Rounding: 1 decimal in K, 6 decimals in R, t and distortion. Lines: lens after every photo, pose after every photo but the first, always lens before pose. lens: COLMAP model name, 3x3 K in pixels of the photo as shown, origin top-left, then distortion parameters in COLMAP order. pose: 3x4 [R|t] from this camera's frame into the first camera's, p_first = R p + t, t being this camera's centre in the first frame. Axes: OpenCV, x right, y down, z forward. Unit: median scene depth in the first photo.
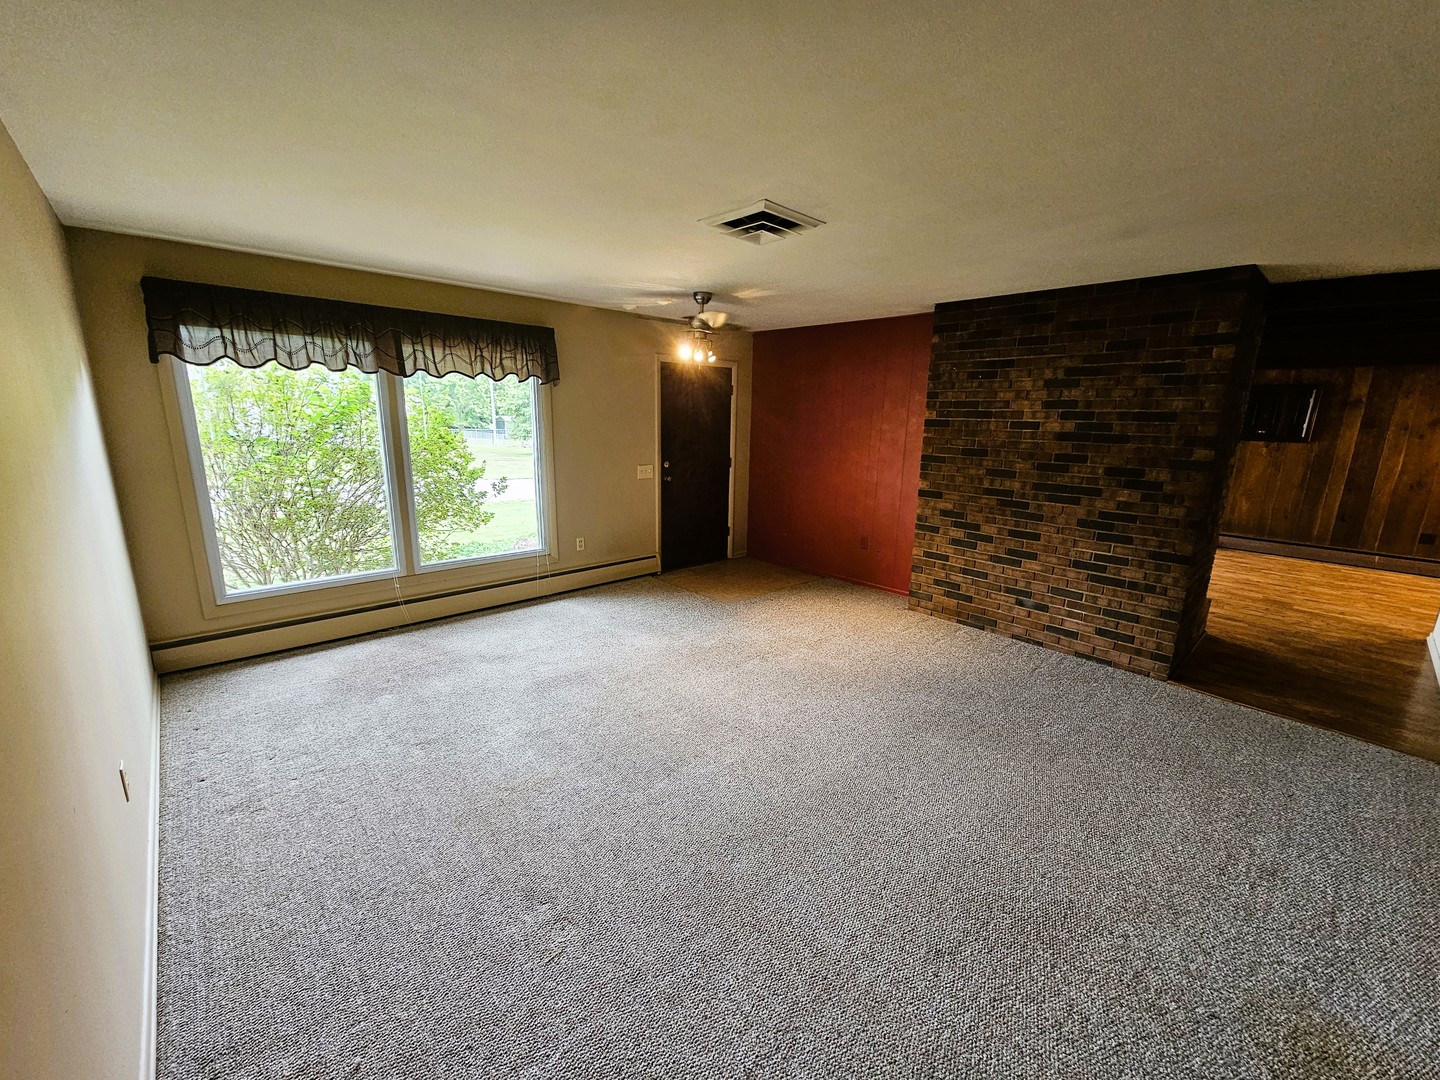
lens RADIAL K [[583.6, 0, 725.6], [0, 583.6, 544.0], [0, 0, 1]] dist [0.003438, -0.002312]
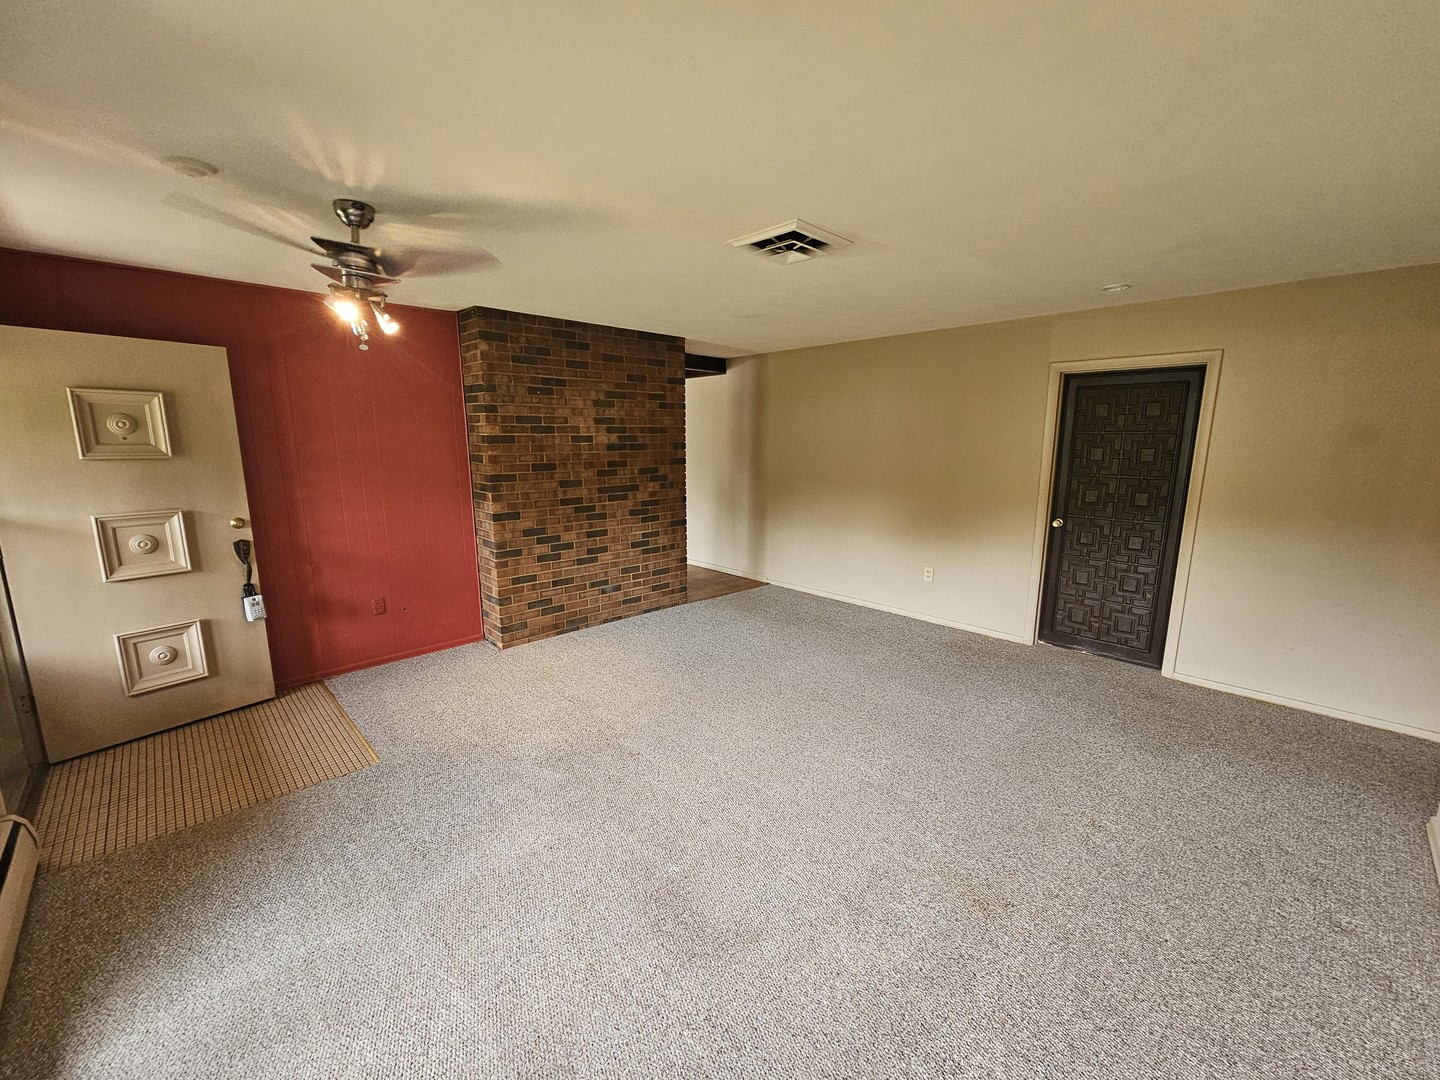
lens RADIAL K [[583.6, 0, 726.5], [0, 583.6, 543.2], [0, 0, 1]] dist [0.003438, -0.002312]
pose [[-0.014020, -0.202783, 0.979123, -0.632969], [0.215598, 0.955573, 0.200992, -0.176160], [-0.976382, 0.213915, 0.030323, 0.732896]]
